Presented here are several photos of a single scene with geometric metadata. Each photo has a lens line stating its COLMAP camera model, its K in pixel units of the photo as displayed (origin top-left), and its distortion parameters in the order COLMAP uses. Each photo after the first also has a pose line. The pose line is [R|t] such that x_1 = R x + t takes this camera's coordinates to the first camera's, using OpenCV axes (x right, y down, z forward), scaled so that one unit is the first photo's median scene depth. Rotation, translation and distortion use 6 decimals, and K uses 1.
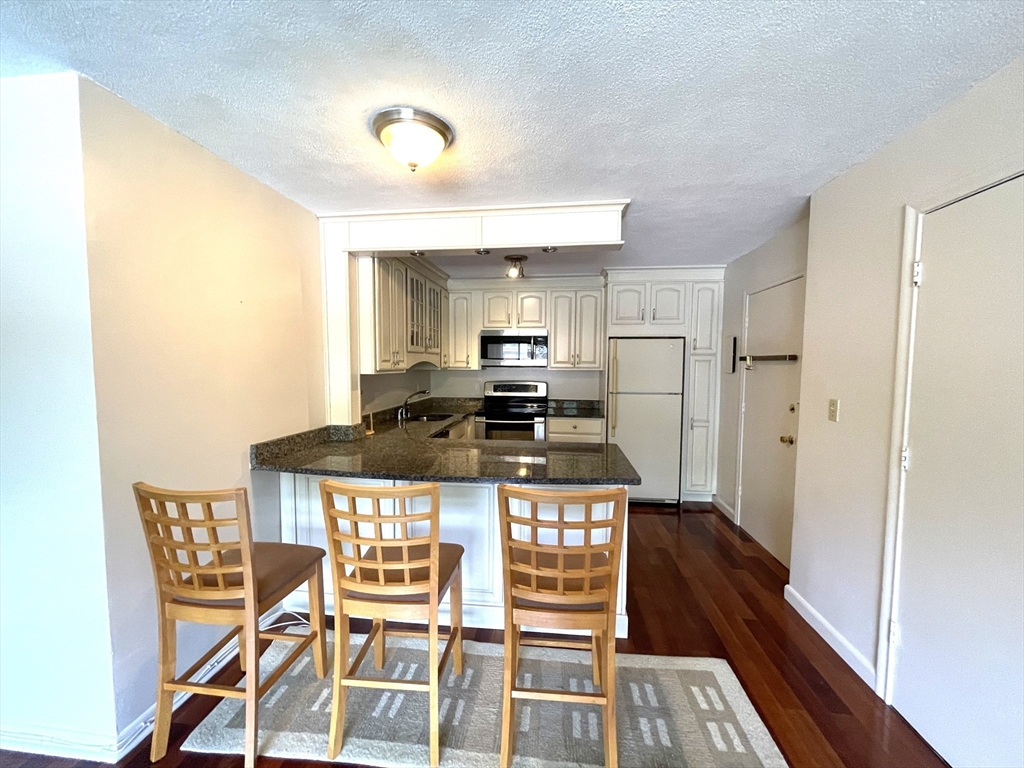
lens RADIAL K [[413.9, 0, 509.1], [0, 413.9, 386.2], [0, 0, 1]] dist [-0.003382, 0.001269]
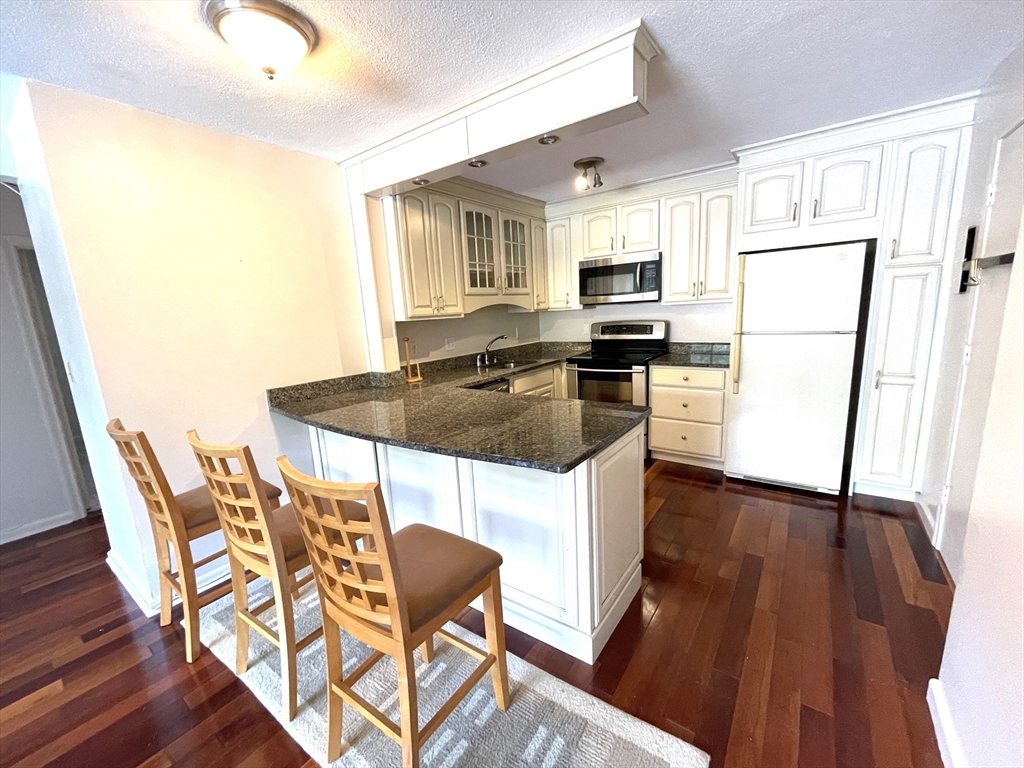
lens RADIAL K [[413.9, 0, 509.1], [0, 413.9, 386.2], [0, 0, 1]] dist [-0.003382, 0.001269]
pose [[0.871812, 0.040074, -0.488198, 0.261685], [0.028753, 0.990743, 0.132672, 0.000812], [0.488996, -0.129702, 0.862589, 0.179151]]
